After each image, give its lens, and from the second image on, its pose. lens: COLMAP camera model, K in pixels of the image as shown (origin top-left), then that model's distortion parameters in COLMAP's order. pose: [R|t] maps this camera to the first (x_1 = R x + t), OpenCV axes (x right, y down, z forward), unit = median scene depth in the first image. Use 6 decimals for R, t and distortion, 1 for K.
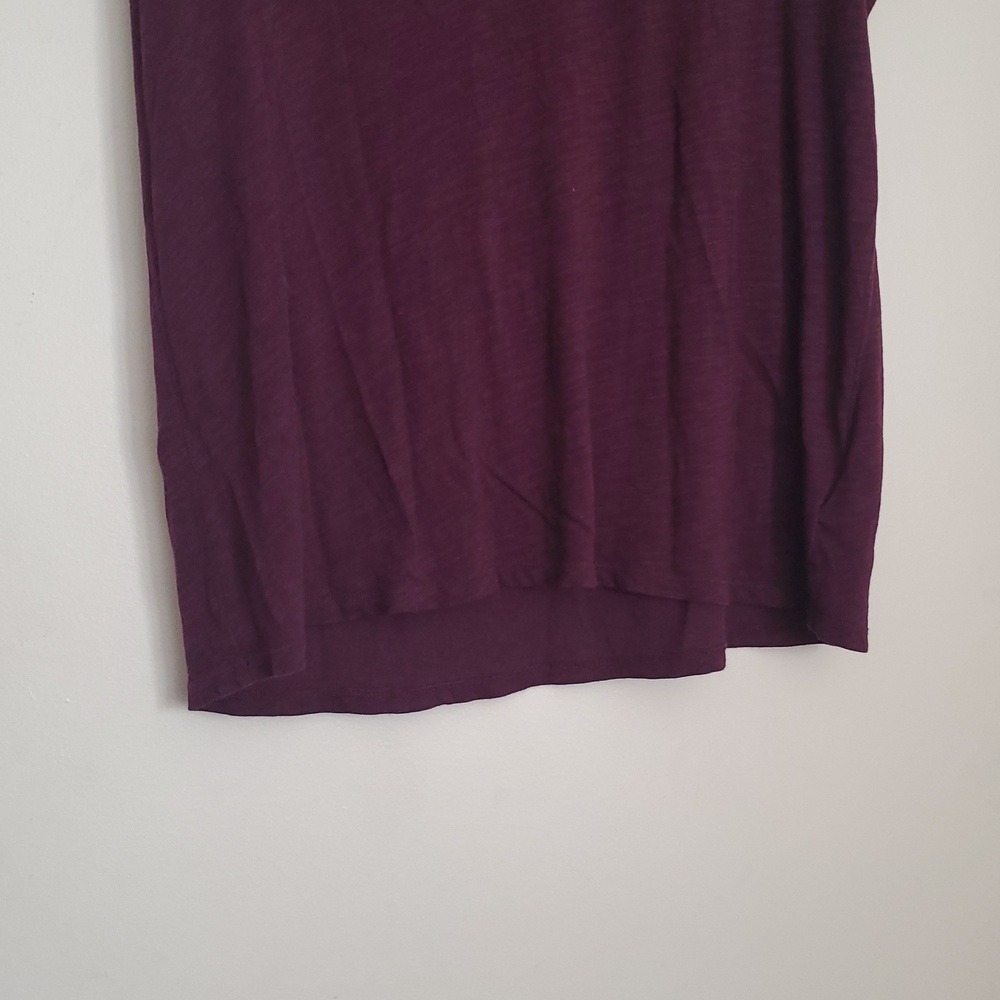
lens RADIAL K [[1312.7, 0, 524.9], [0, 1312.7, 500.3], [0, 0, 1]] dist [0.220554, -0.777562]
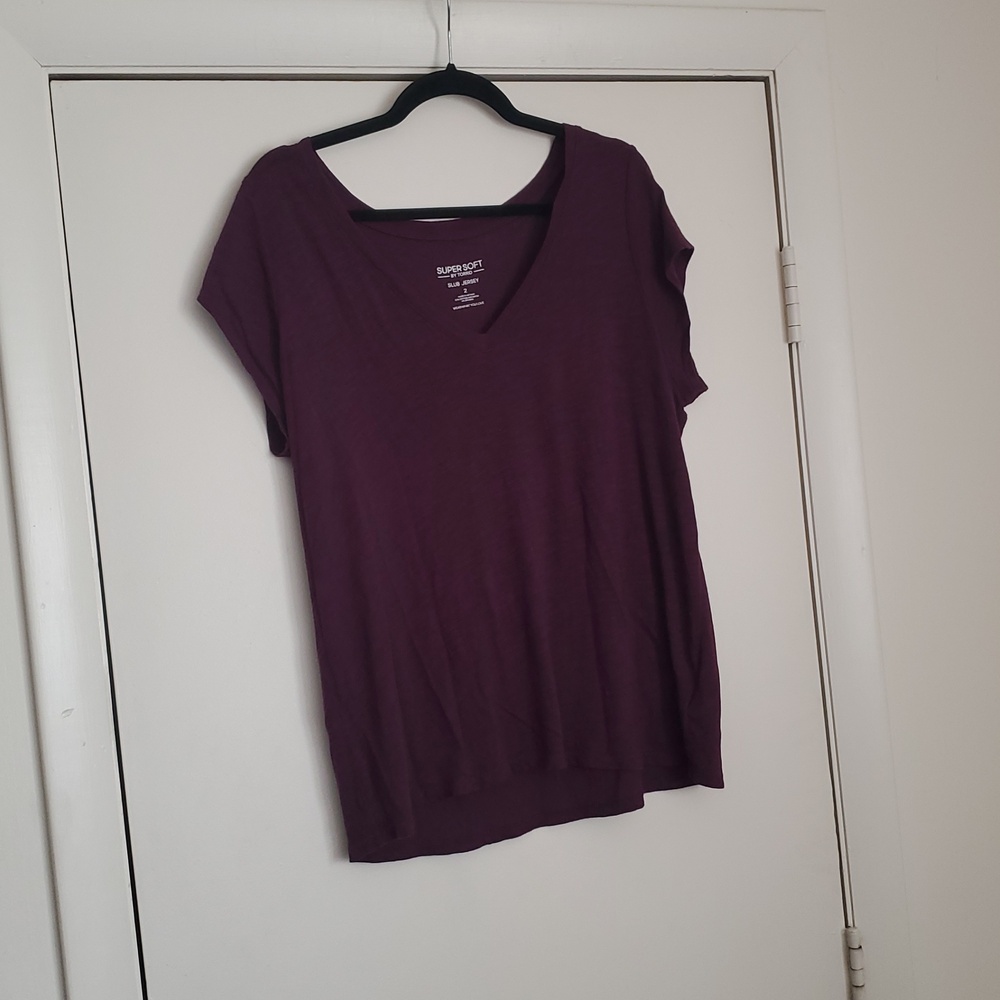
lens RADIAL K [[1281.1, 0, 500.0], [0, 1281.1, 500.0], [0, 0, 1]] dist [0.163301, -0.475867]
pose [[0.994891, -0.094537, 0.035435, -0.062664], [0.097206, 0.991777, -0.083242, -0.155831], [-0.027274, 0.086261, 0.995899, -0.758135]]
